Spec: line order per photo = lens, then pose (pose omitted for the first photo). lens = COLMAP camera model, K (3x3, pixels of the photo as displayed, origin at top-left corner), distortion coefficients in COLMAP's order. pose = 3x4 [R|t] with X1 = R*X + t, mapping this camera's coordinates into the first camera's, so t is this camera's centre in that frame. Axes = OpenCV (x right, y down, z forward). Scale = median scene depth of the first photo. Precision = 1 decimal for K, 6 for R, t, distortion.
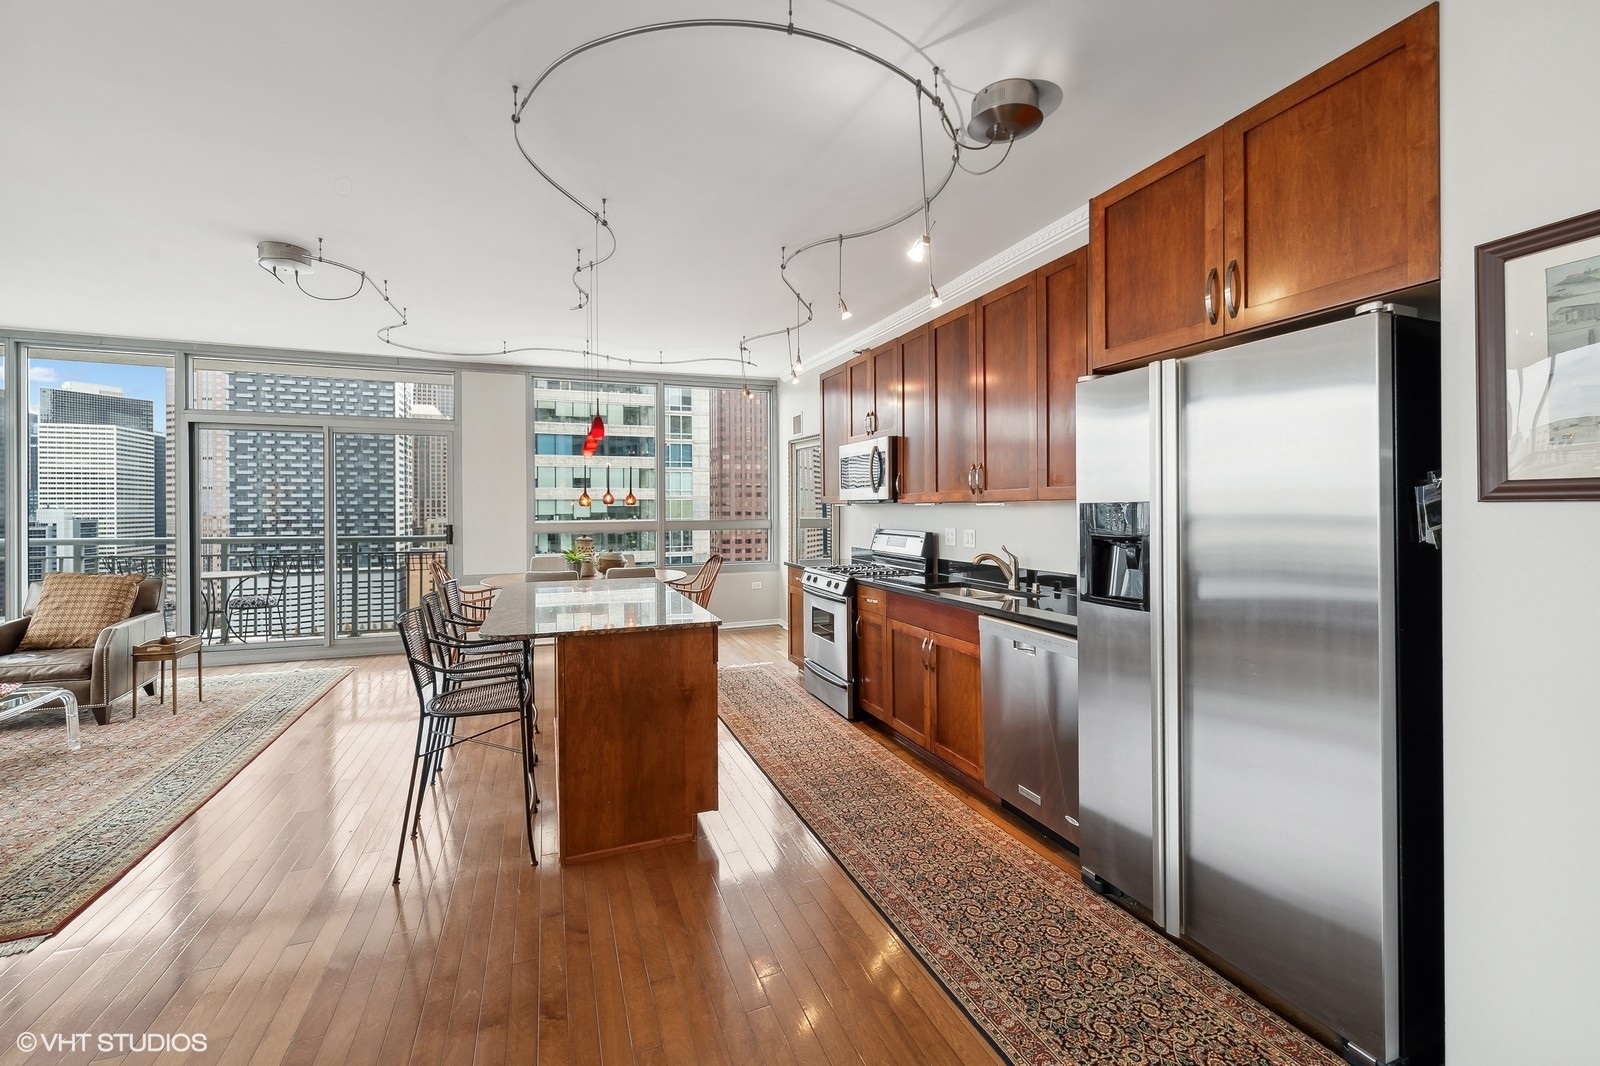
lens RADIAL K [[648.8, 0, 811.4], [0, 648.8, 507.2], [0, 0, 1]] dist [-0.006573, 0.001886]
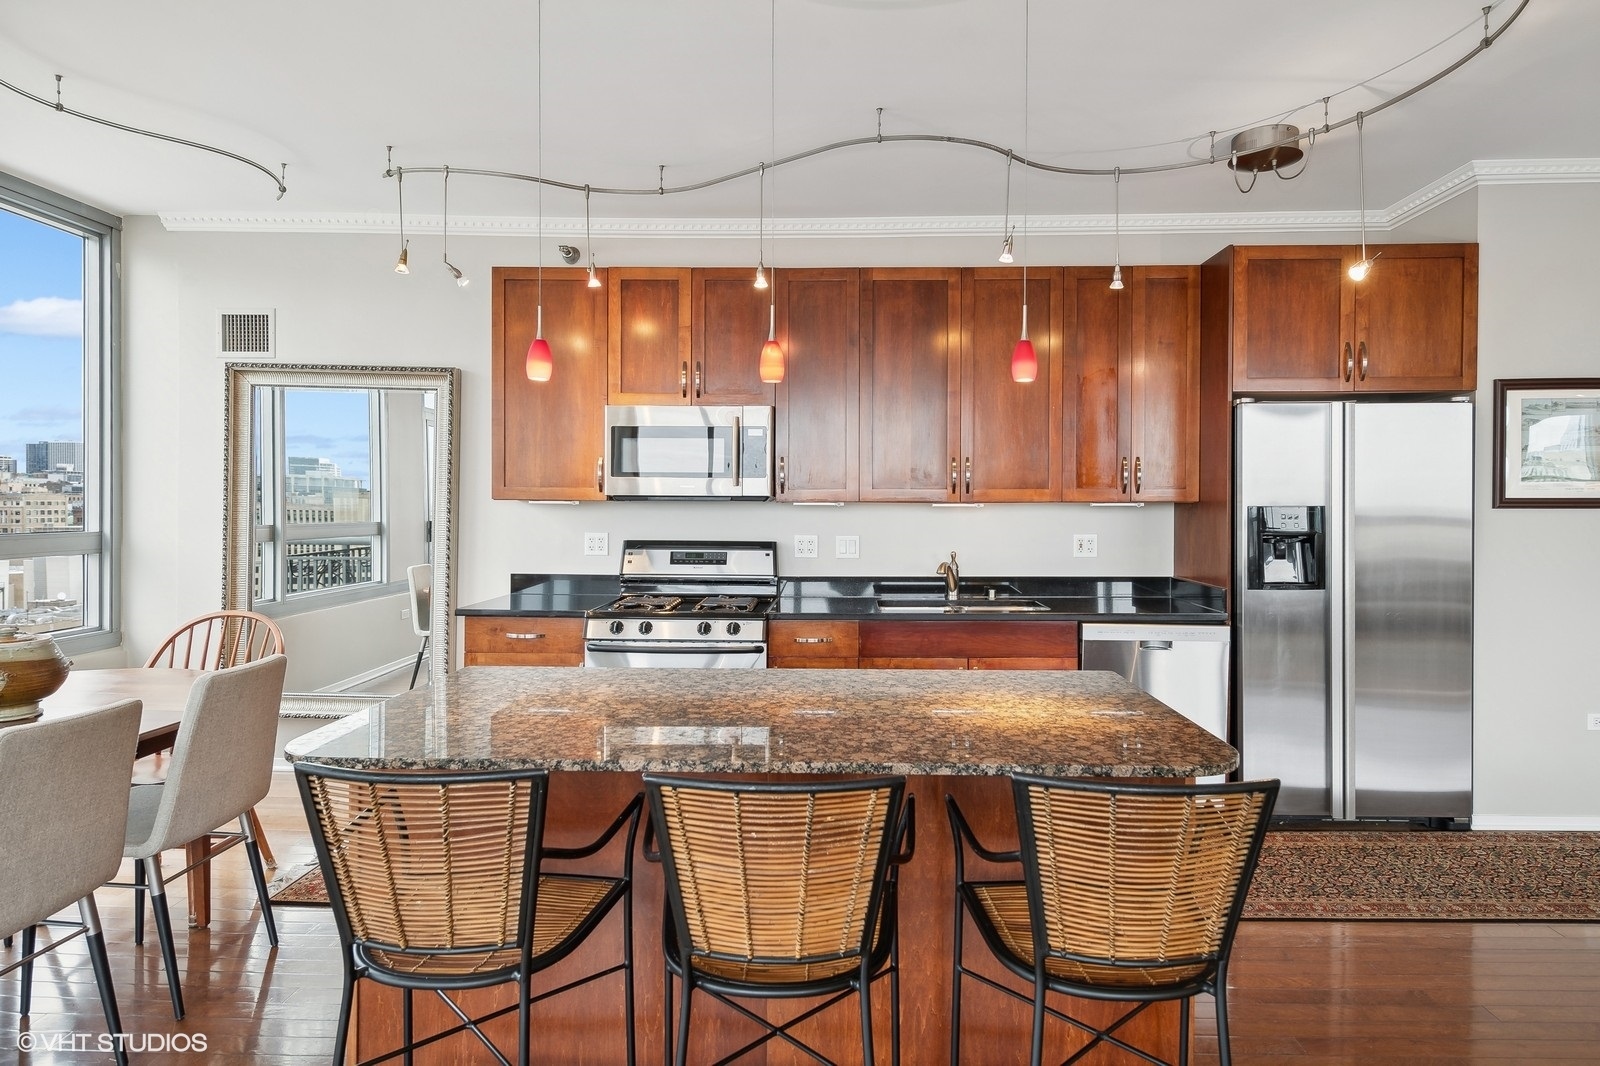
lens RADIAL K [[859.3, 0, 802.7], [0, 859.3, 521.4], [0, 0, 1]] dist [0.024536, -0.007720]
pose [[0.388399, -0.008267, 0.921454, -1.106634], [-0.007188, 0.999902, 0.012001, 0.006292], [-0.921463, -0.011285, 0.388301, 0.939675]]
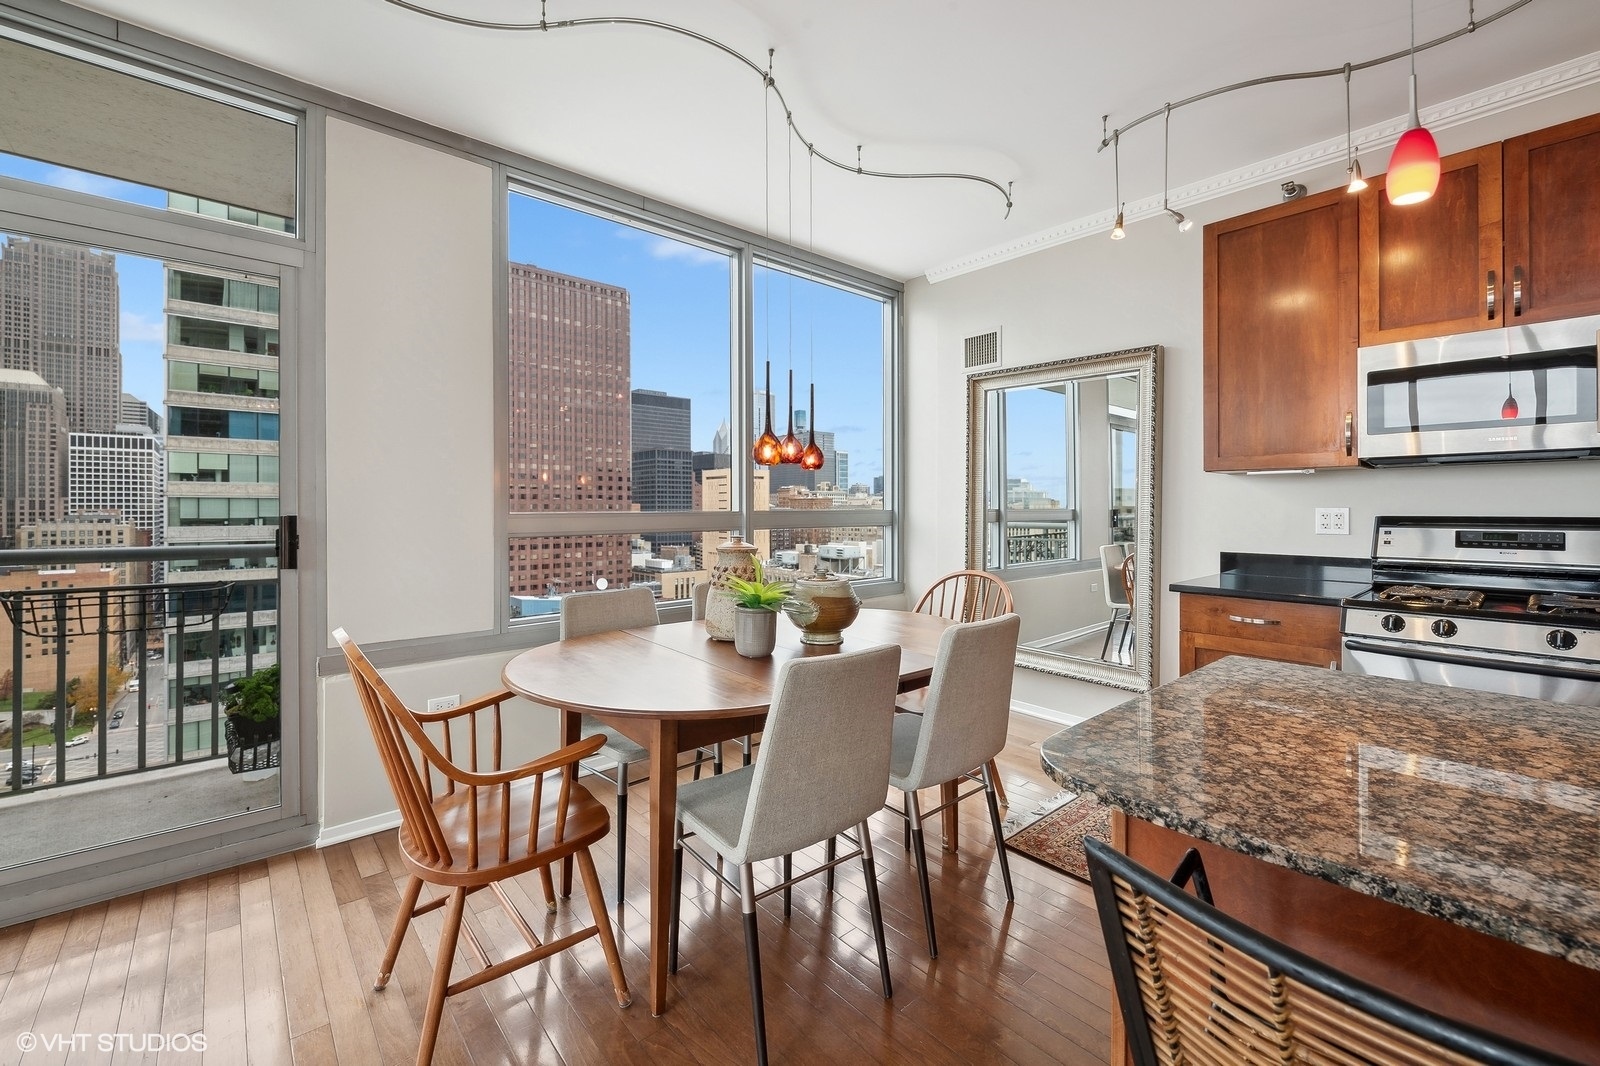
lens RADIAL K [[648.8, 0, 820.1], [0, 648.8, 499.8], [0, 0, 1]] dist [-0.006573, 0.001886]
pose [[0.935109, 0.006606, 0.354299, -0.904588], [-0.000372, 0.999844, -0.017658, 0.055872], [-0.354361, 0.016381, 0.934965, 1.247237]]
